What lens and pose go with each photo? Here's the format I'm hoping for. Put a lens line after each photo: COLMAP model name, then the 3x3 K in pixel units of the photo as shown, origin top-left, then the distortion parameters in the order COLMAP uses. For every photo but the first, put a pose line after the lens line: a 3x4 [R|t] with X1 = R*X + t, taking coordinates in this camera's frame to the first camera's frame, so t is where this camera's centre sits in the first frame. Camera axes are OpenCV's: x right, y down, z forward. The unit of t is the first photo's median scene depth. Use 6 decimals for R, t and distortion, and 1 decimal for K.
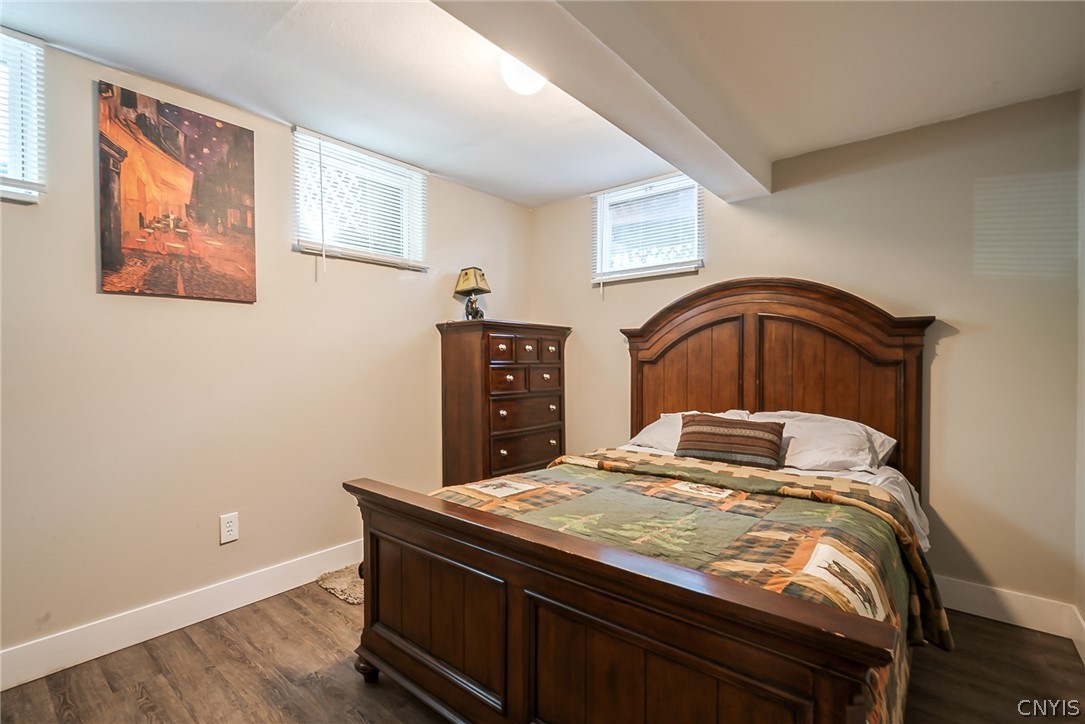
lens RADIAL K [[504.9, 0, 526.6], [0, 504.9, 364.7], [0, 0, 1]] dist [-0.008849, 0.000357]
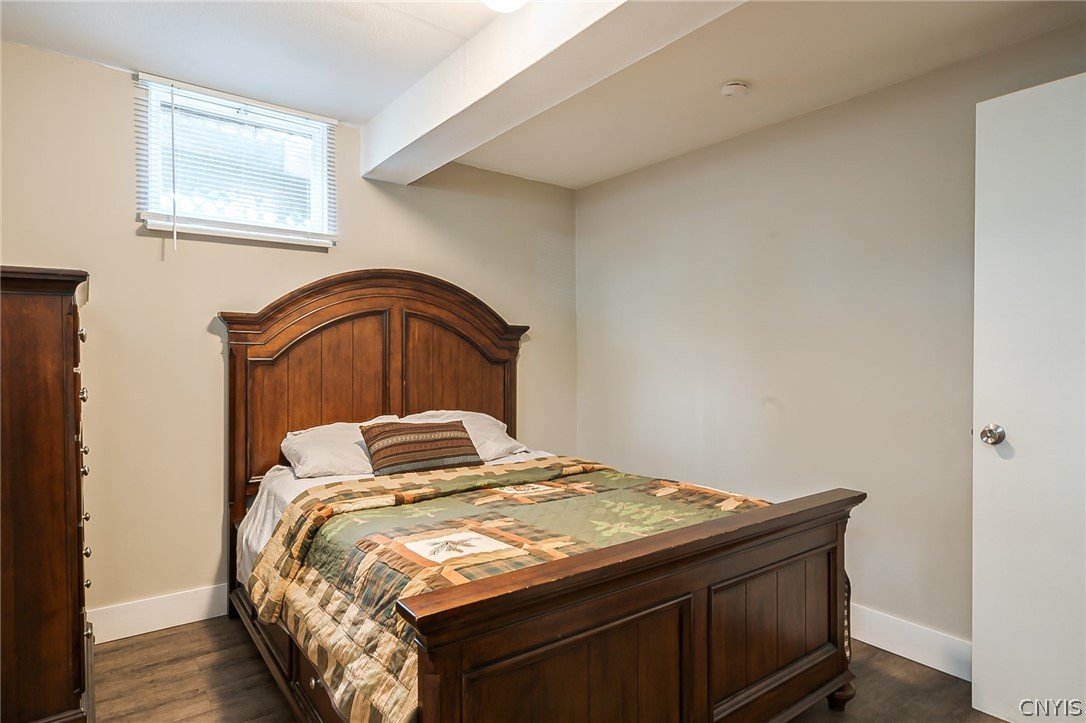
lens RADIAL K [[603.5, 0, 569.9], [0, 603.5, 361.0], [0, 0, 1]] dist [0.007890, -0.000271]
pose [[0.196530, -0.003786, 0.980491, -0.737070], [0.007786, 0.999967, 0.002300, -0.008576], [-0.980467, 0.007182, 0.196553, 0.607704]]
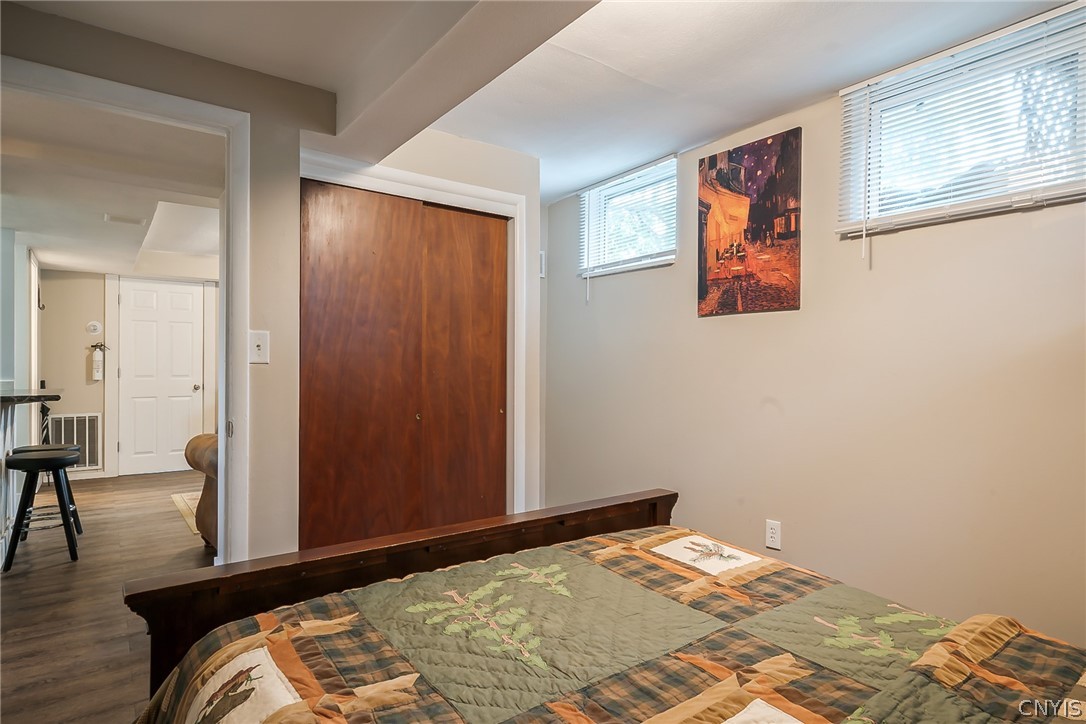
lens RADIAL K [[603.5, 0, 549.5], [0, 603.5, 361.4], [0, 0, 1]] dist [0.007890, -0.000271]
pose [[-0.227879, -0.001219, -0.973689, 0.719036], [-0.017836, 0.999837, 0.002922, -0.019563], [0.973526, 0.018033, -0.227864, 0.864851]]
